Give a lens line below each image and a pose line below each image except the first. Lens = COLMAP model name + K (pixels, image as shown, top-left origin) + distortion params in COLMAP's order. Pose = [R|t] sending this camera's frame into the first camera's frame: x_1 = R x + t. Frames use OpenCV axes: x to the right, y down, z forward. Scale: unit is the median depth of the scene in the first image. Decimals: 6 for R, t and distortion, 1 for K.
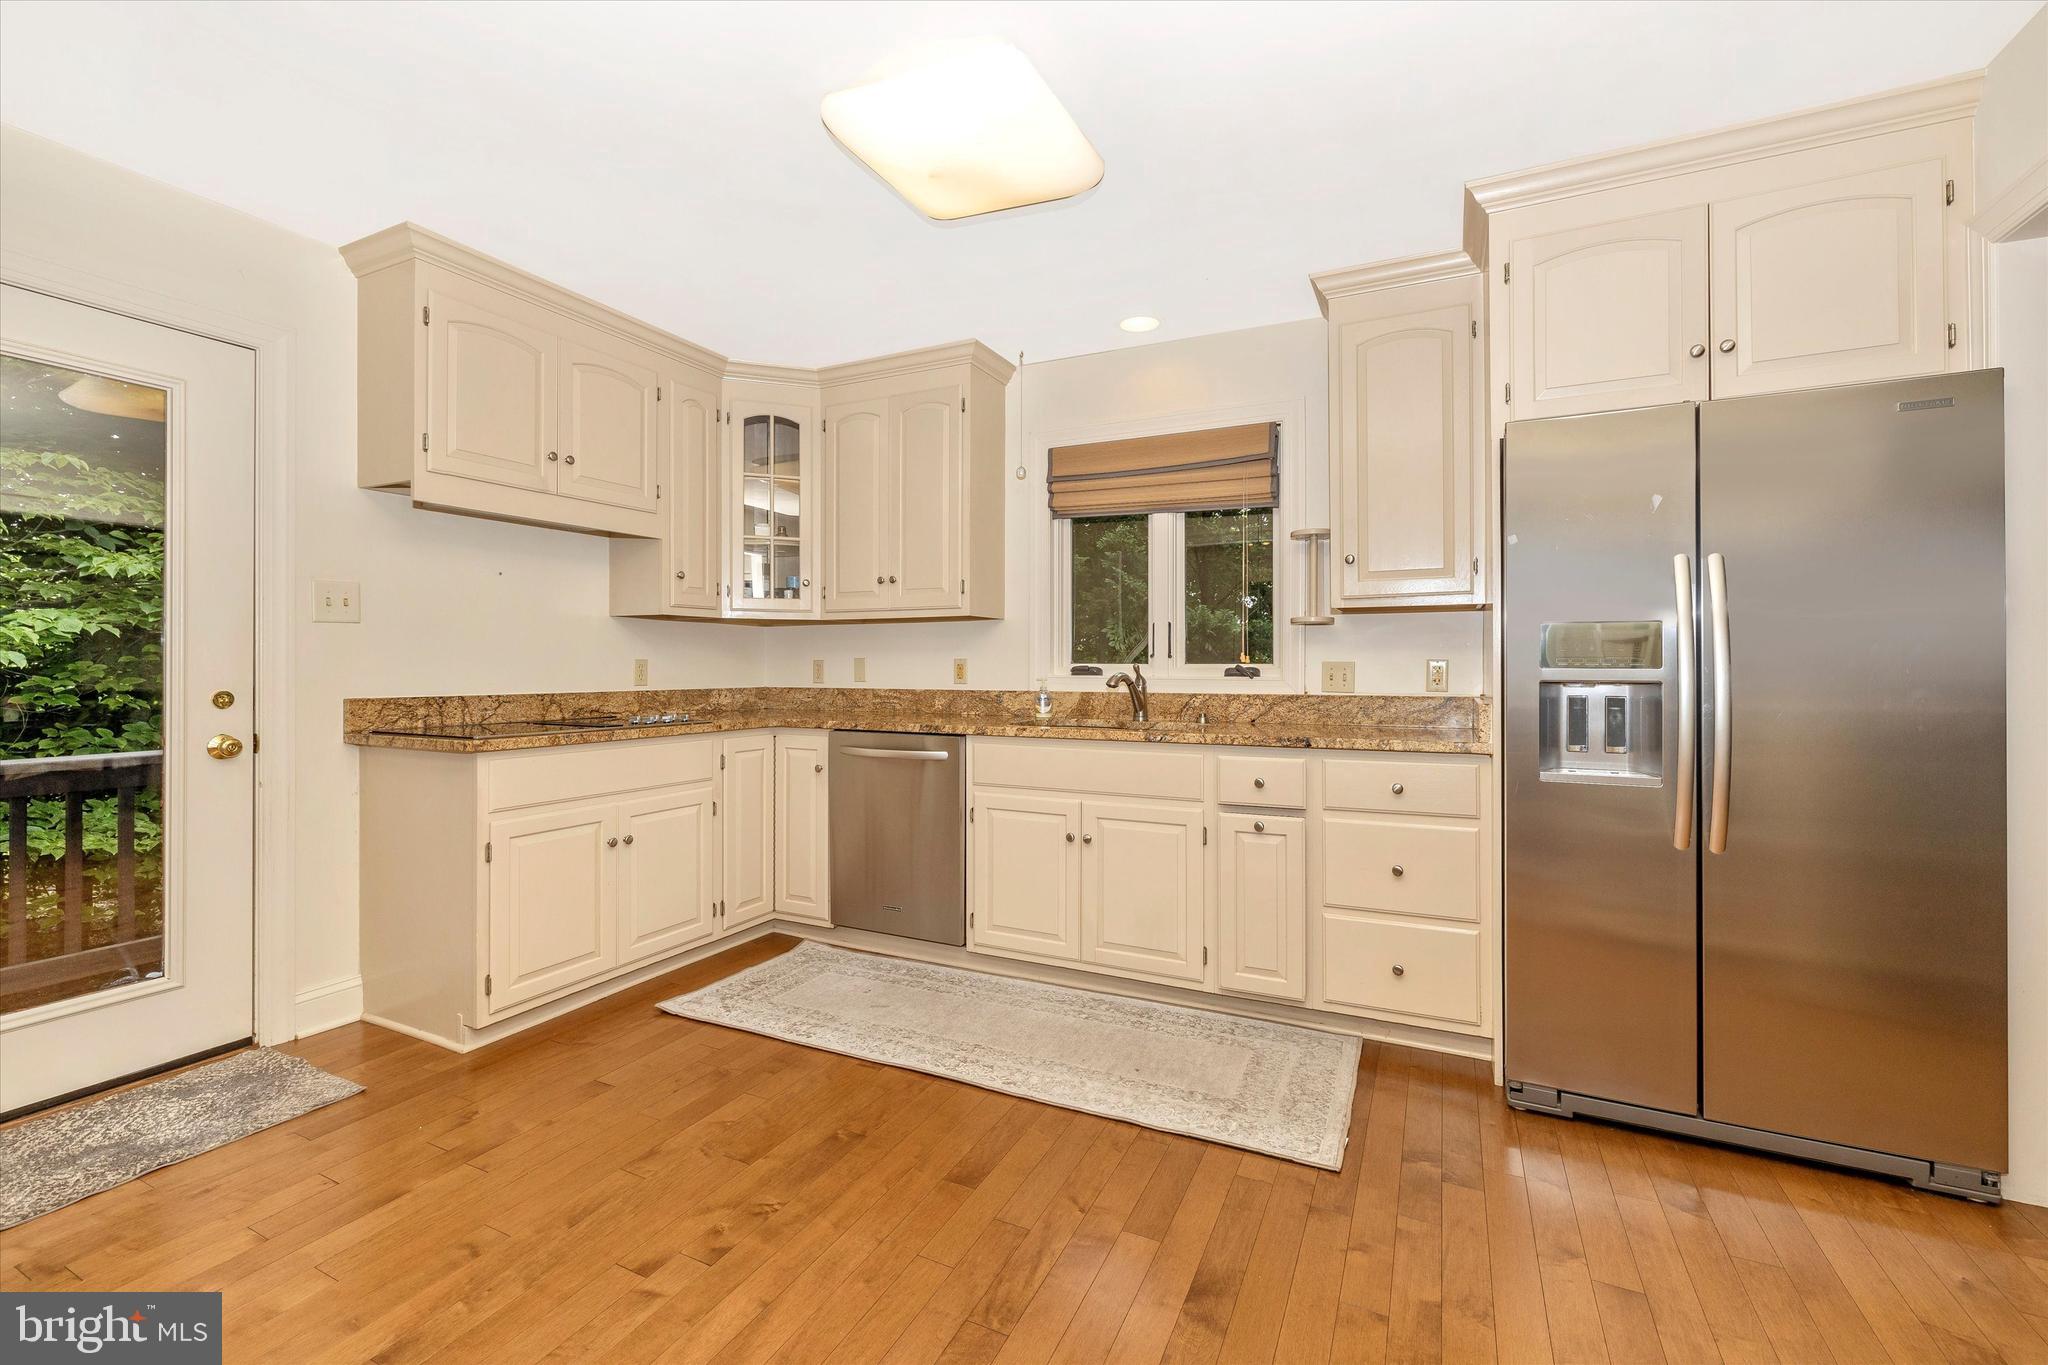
lens RADIAL K [[867.2, 0, 1013.1], [0, 867.2, 662.6], [0, 0, 1]] dist [-0.000875, 0.000048]
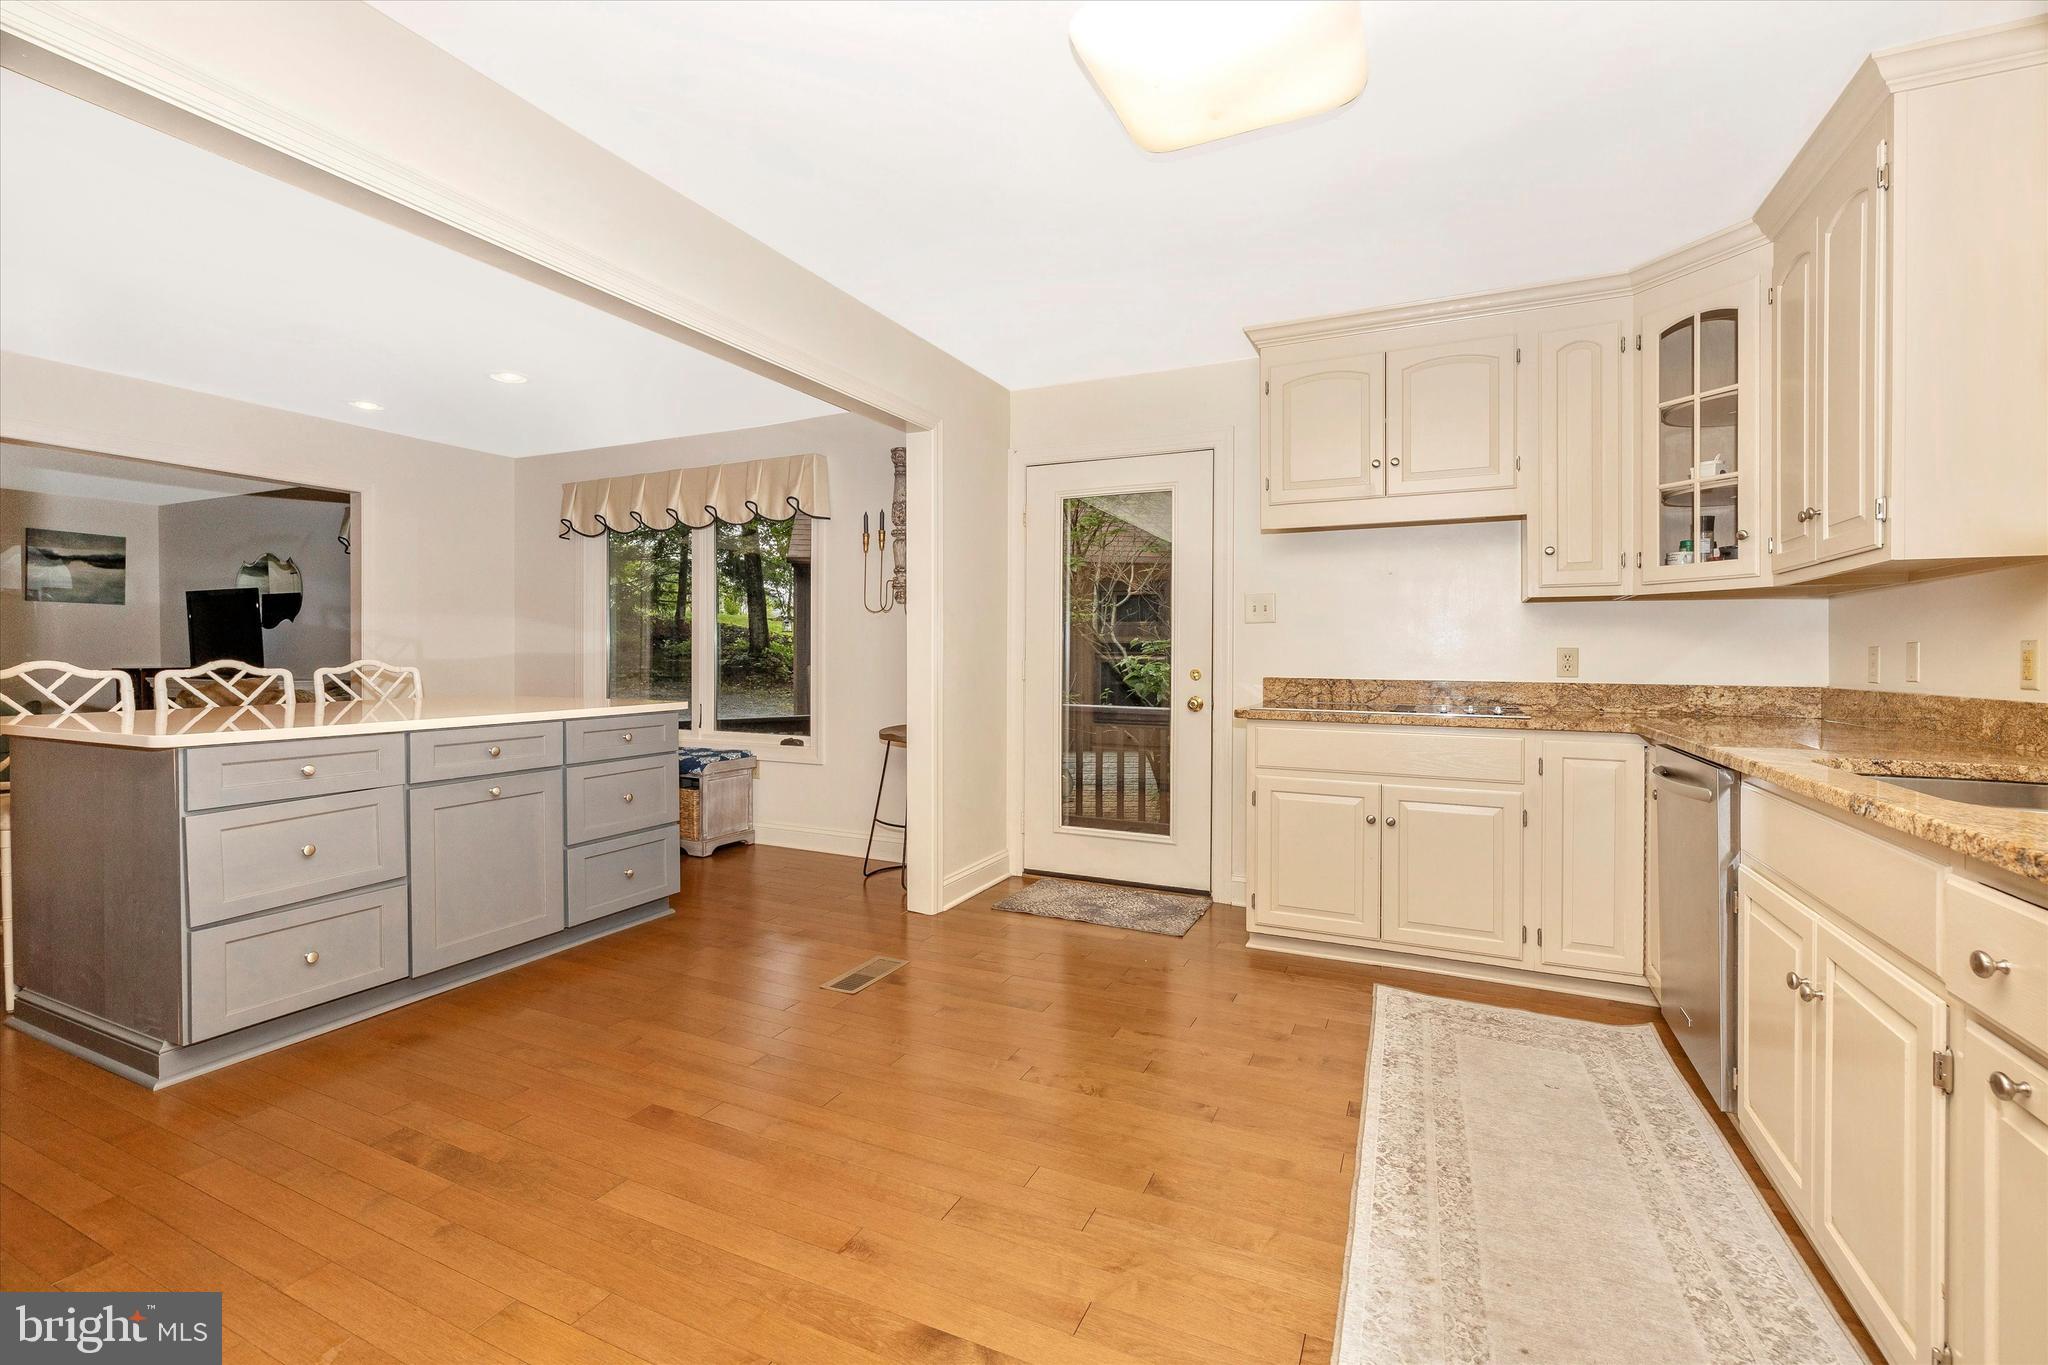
lens RADIAL K [[867.2, 0, 1013.1], [0, 867.2, 662.6], [0, 0, 1]] dist [-0.000875, 0.000048]
pose [[0.022938, 0.007525, -0.999709, 0.532743], [-0.001507, 0.999971, 0.007492, 0.006937], [0.999736, 0.001334, 0.022949, 0.485338]]
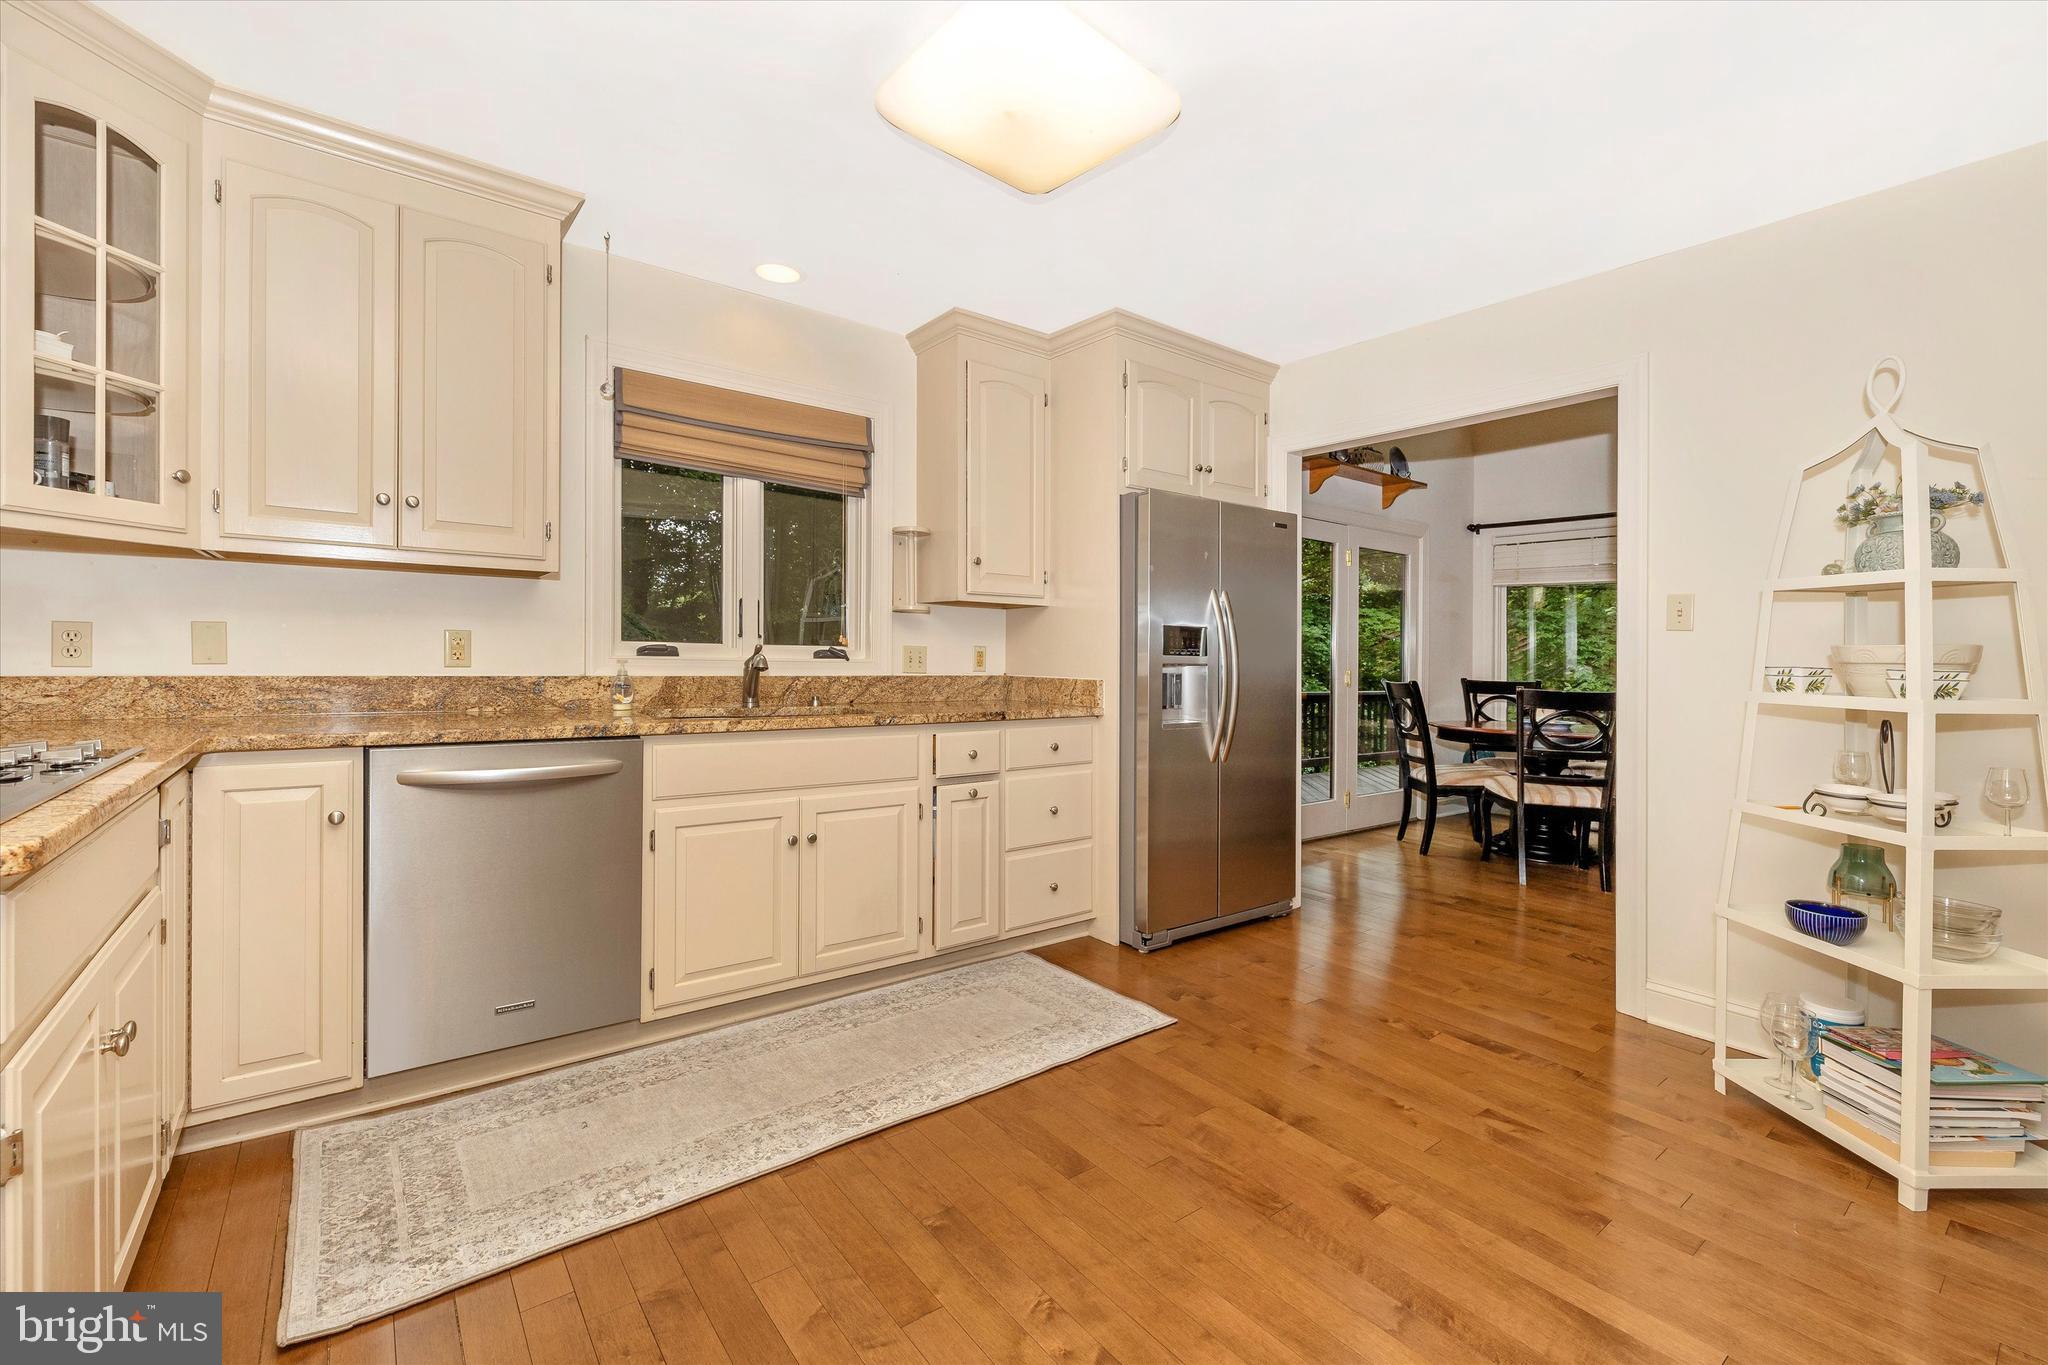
lens RADIAL K [[870.4, 0, 1019.6], [0, 870.4, 654.4], [0, 0, 1]] dist [-0.002471, -0.000060]
pose [[0.436404, 0.008465, 0.899711, -0.592245], [-0.020470, 0.999790, 0.000523, 0.006288], [-0.899518, -0.018645, 0.436486, 0.383714]]
